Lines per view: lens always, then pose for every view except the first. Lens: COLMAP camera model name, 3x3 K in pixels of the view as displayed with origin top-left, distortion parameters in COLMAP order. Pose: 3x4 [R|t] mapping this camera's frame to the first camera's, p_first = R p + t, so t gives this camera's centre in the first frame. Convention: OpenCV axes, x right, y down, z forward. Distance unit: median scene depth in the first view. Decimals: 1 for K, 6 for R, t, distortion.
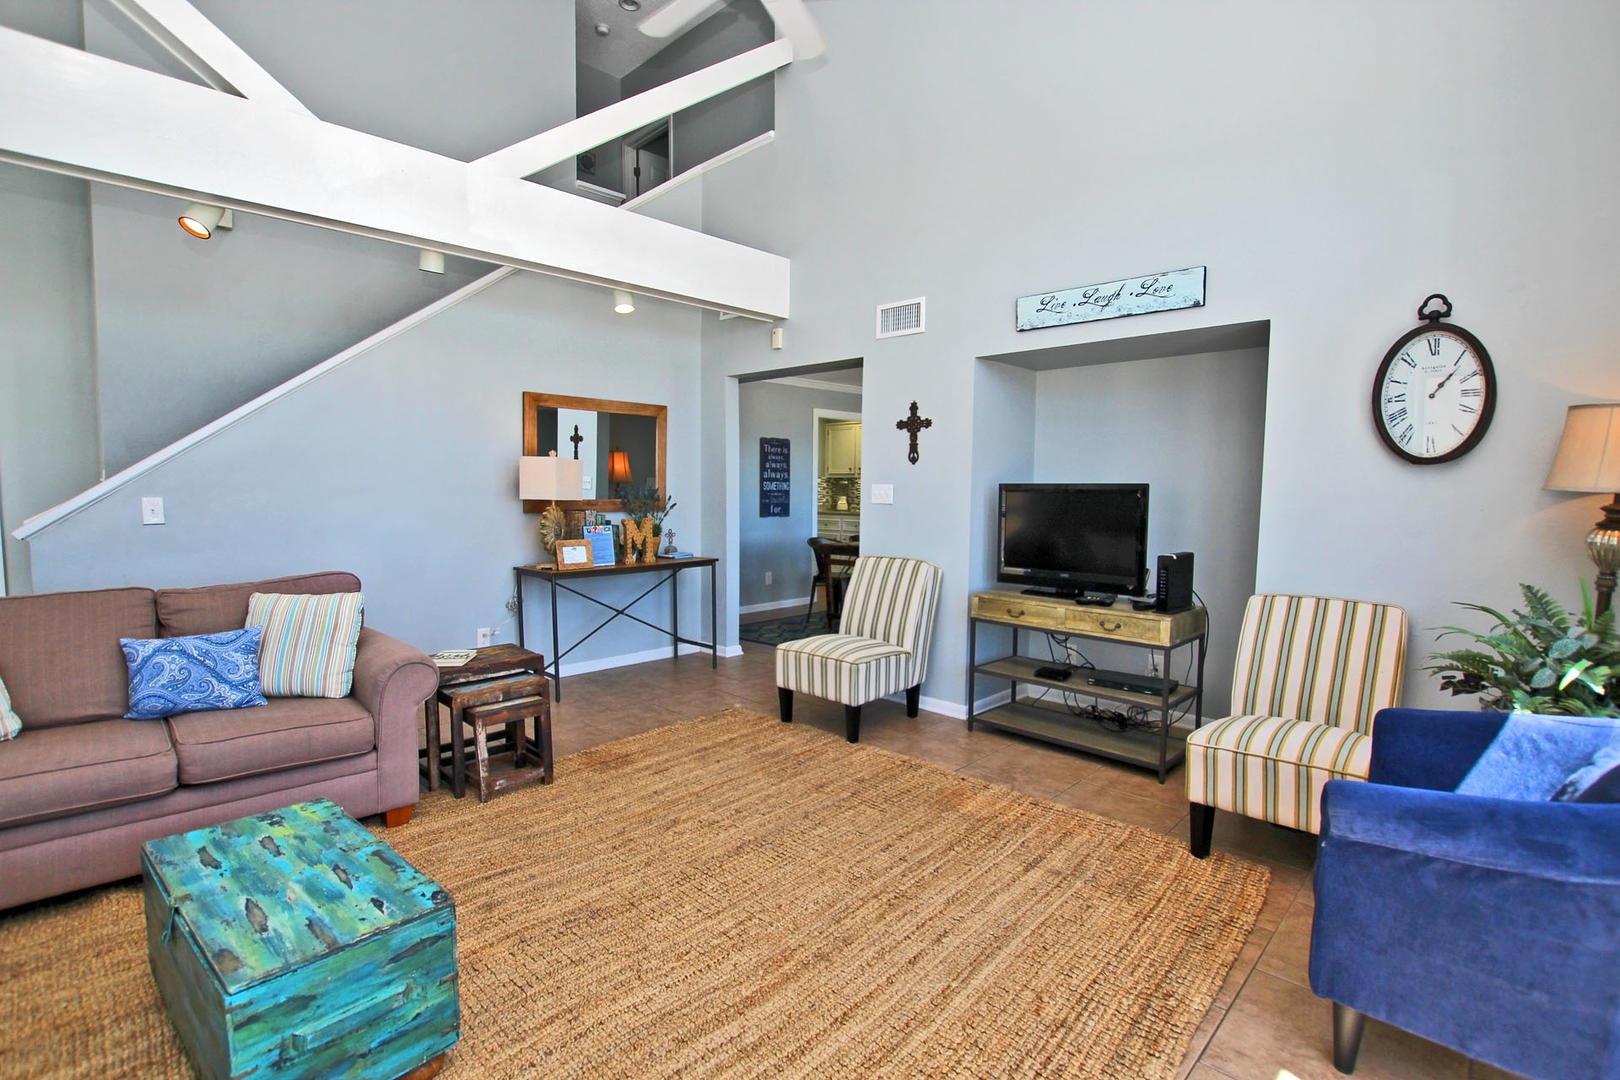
lens RADIAL K [[754.3, 0, 810.4], [0, 754.3, 544.5], [0, 0, 1]] dist [-0.034247, 0.002917]
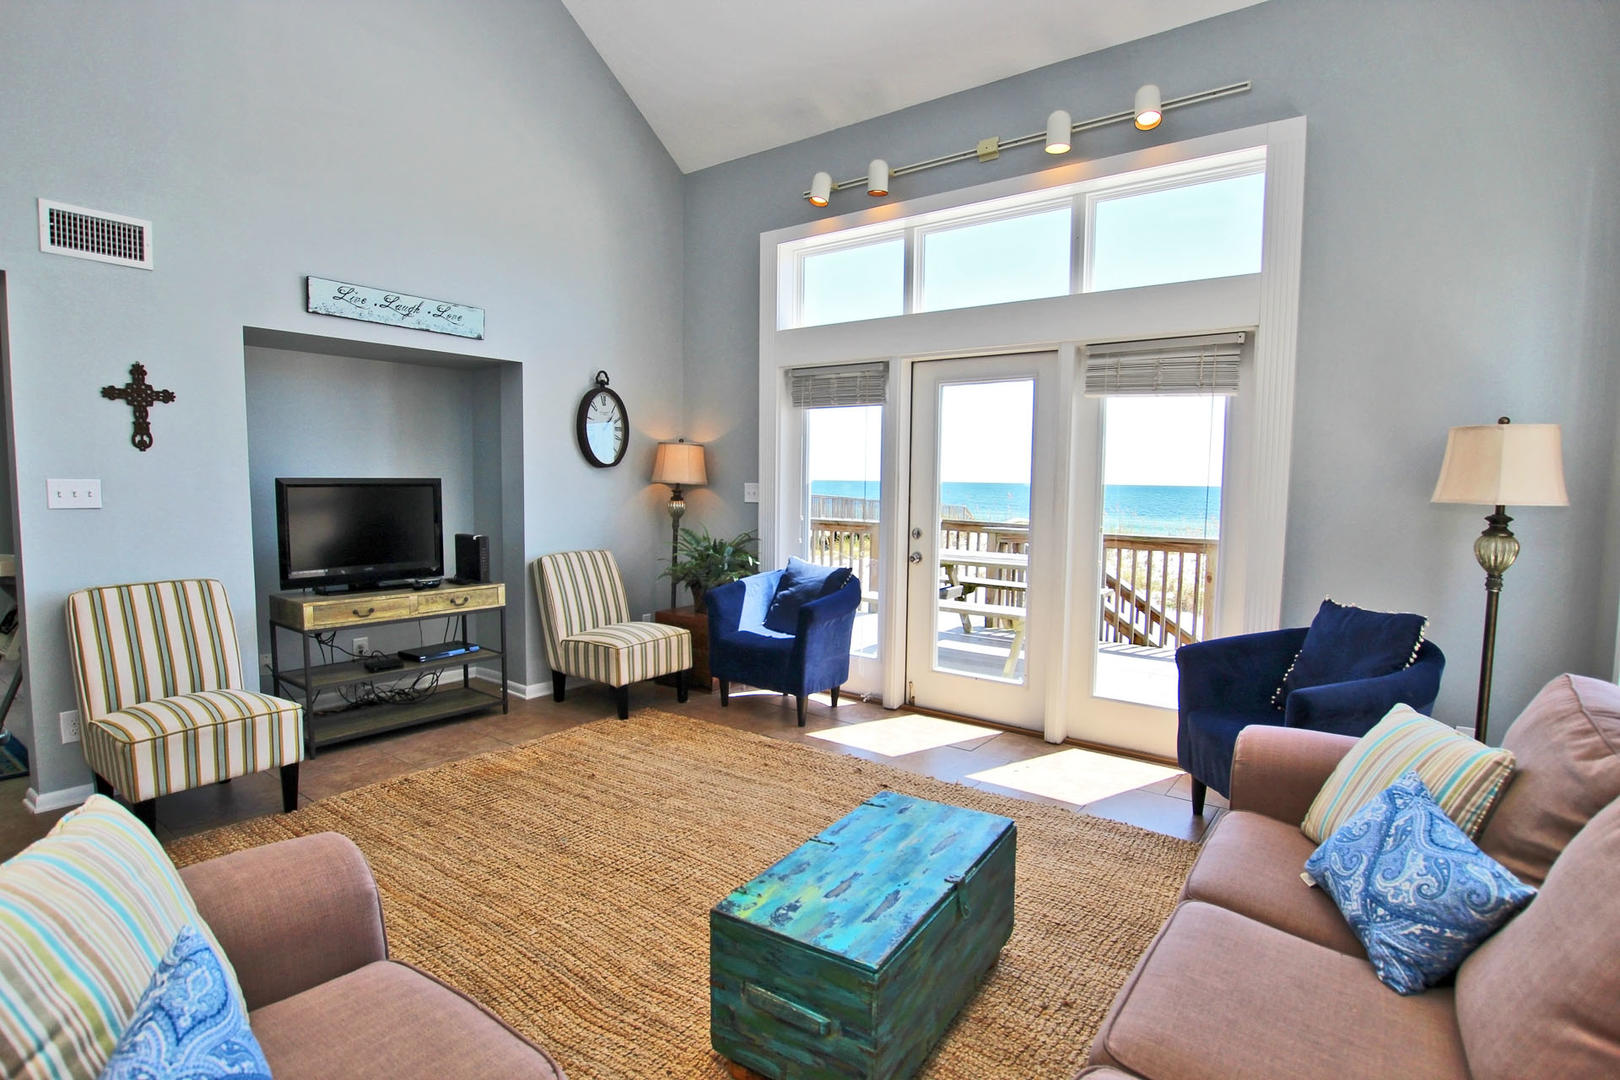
lens RADIAL K [[823.2, 0, 816.4], [0, 823.2, 540.3], [0, 0, 1]] dist [-0.026549, -0.001479]
pose [[-0.140602, -0.081390, 0.986715, -0.965389], [0.064076, 0.993778, 0.091103, -0.068451], [-0.987991, 0.076034, -0.134512, 0.642452]]
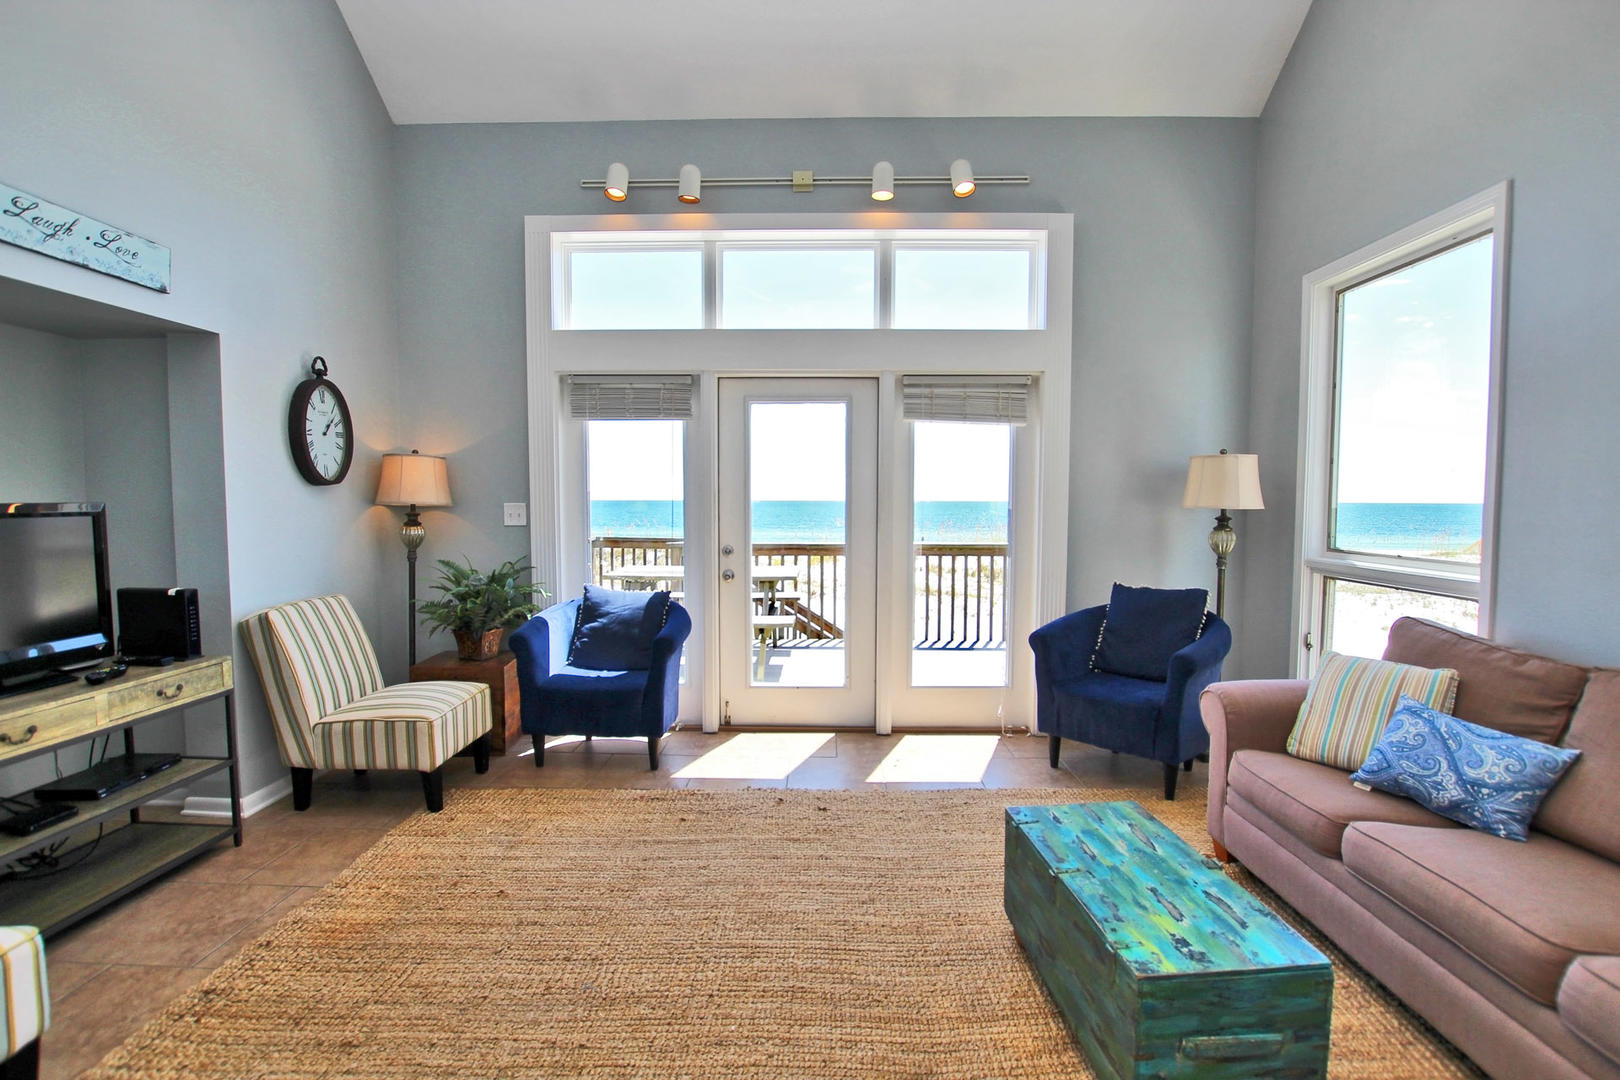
lens RADIAL K [[754.3, 0, 823.7], [0, 754.3, 544.7], [0, 0, 1]] dist [-0.034247, 0.002917]
pose [[-0.699773, -0.049566, 0.712643, -0.604208], [0.050581, 0.991648, 0.118639, -0.096361], [-0.712572, 0.119067, -0.691422, 1.069278]]
